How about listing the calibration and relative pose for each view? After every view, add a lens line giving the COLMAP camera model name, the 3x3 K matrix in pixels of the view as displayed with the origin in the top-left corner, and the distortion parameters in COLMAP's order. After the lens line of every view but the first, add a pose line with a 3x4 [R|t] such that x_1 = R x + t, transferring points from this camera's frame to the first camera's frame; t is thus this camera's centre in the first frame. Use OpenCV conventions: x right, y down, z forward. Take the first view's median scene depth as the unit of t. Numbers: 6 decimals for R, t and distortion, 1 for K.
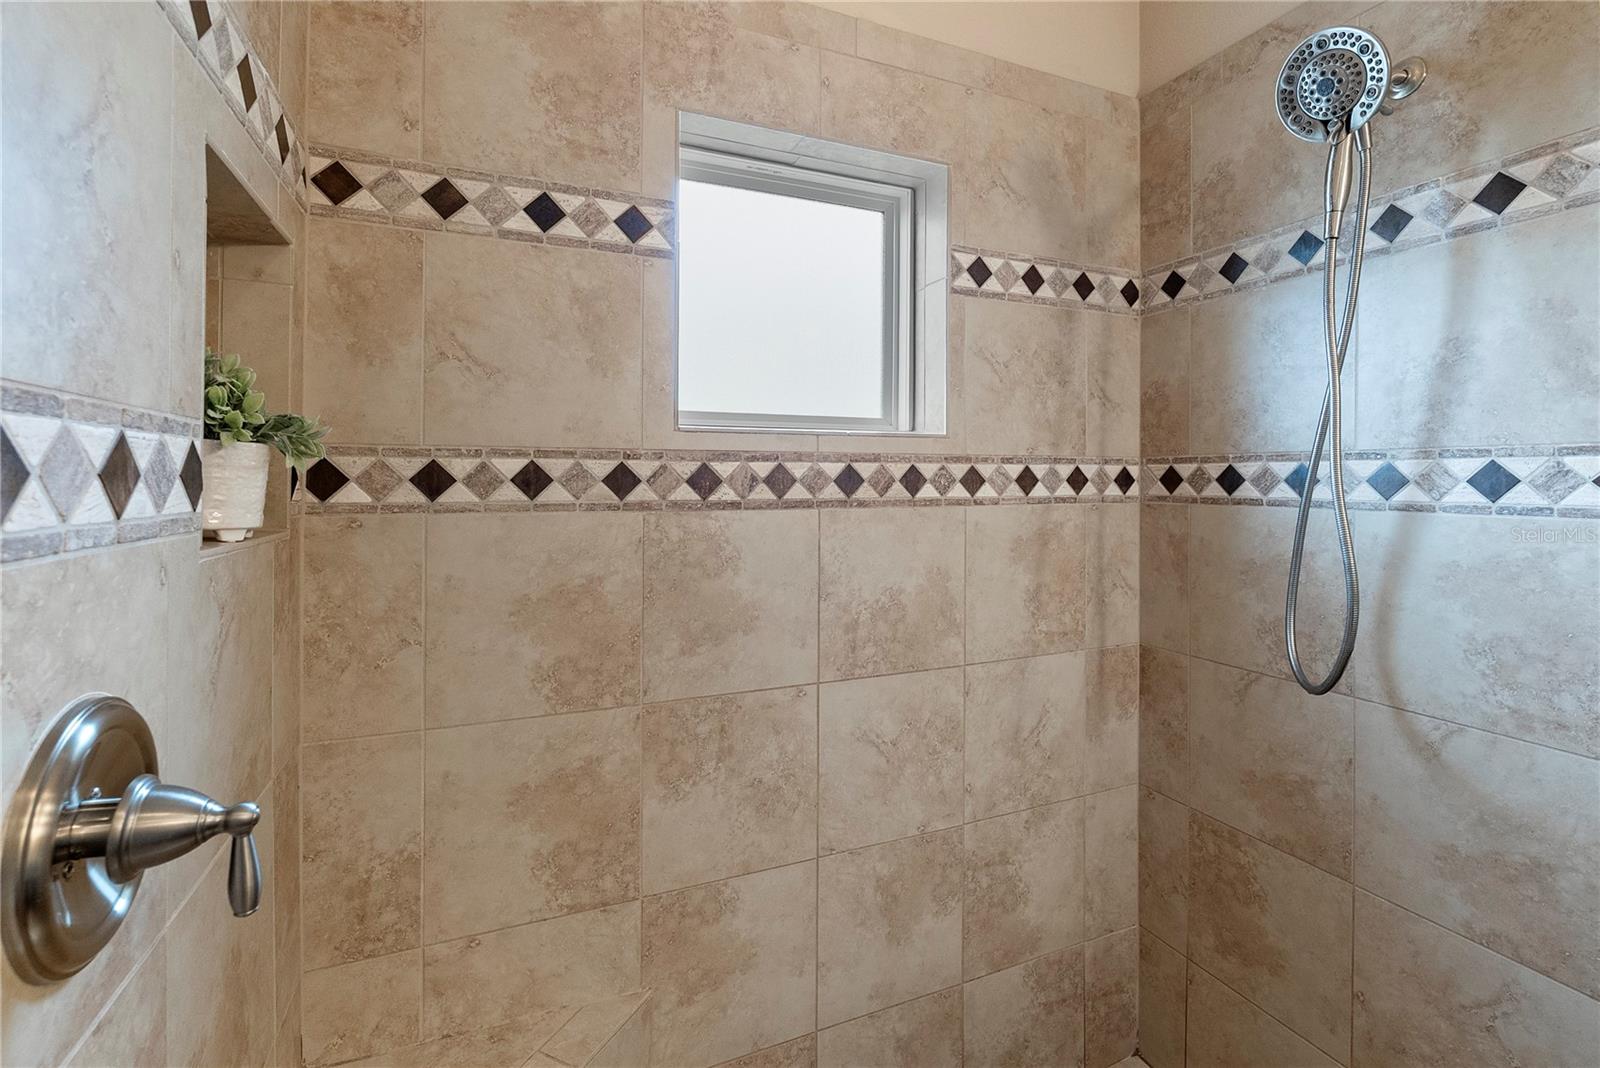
lens RADIAL K [[709.2, 0, 799.8], [0, 709.2, 481.0], [0, 0, 1]] dist [-0.005520, 0.001598]
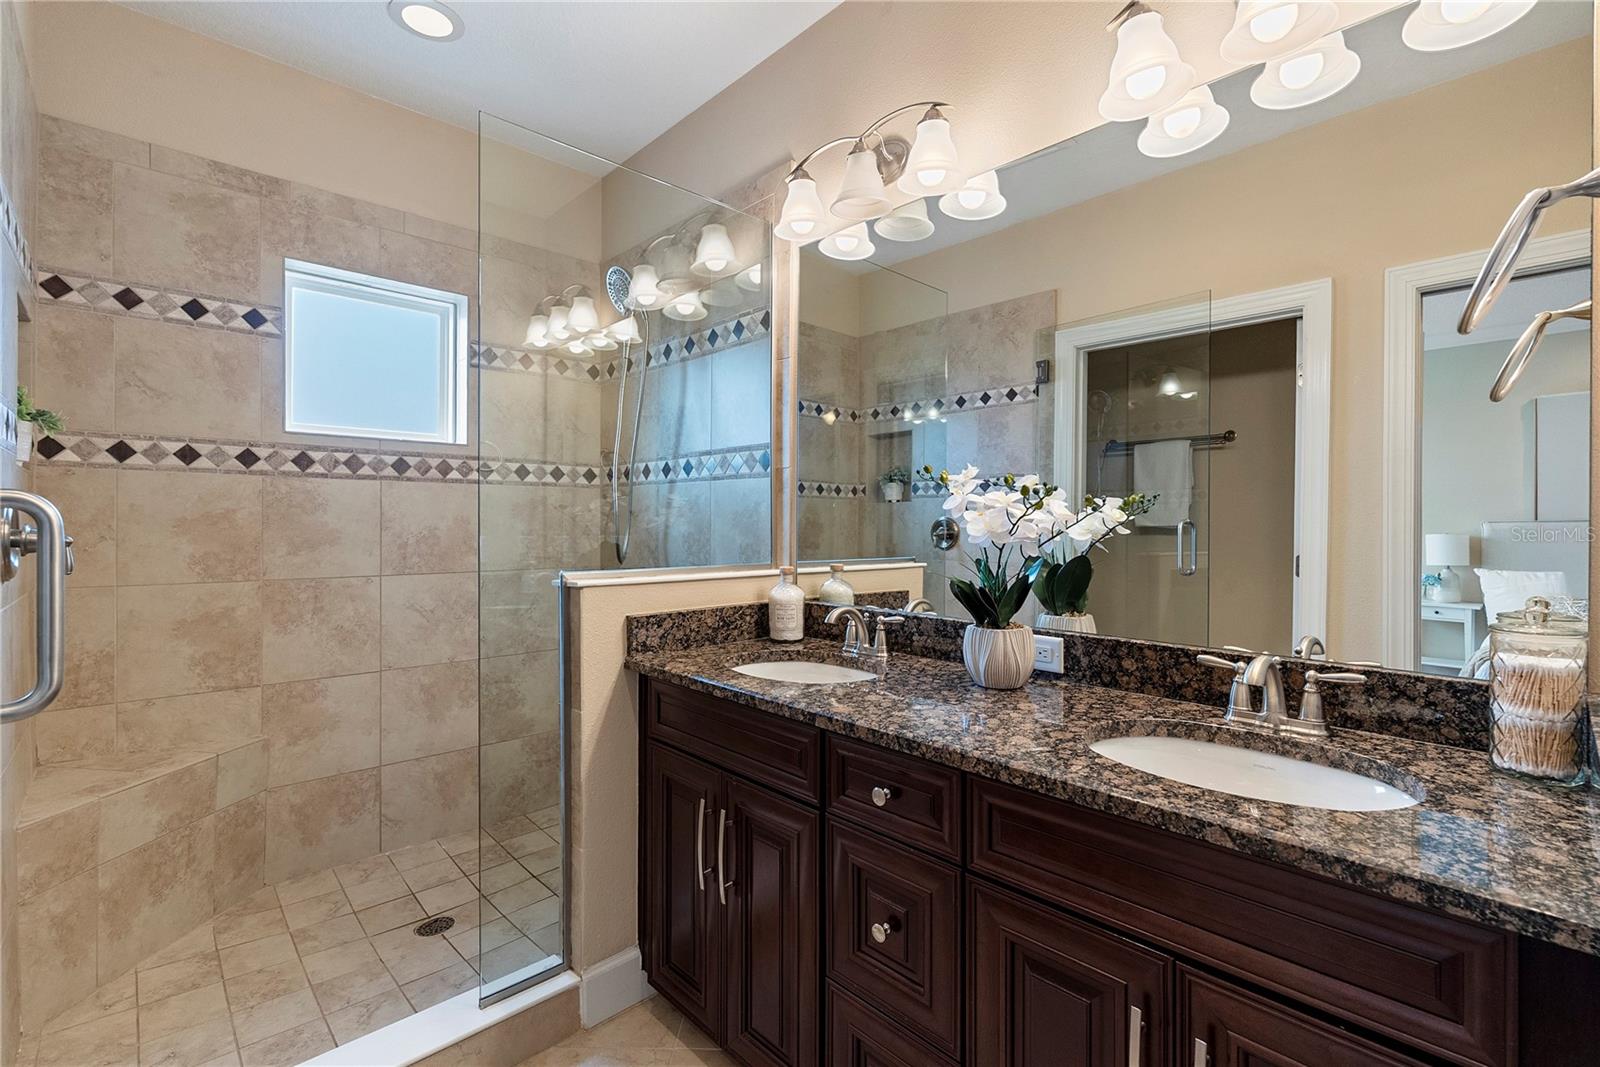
lens RADIAL K [[709.2, 0, 796.9], [0, 709.2, 534.0], [0, 0, 1]] dist [-0.005520, 0.001598]
pose [[0.943212, -0.001690, 0.332188, 0.476184], [-0.001798, 0.999946, 0.010192, 0.172652], [-0.332187, -0.010211, 0.943158, -1.188530]]
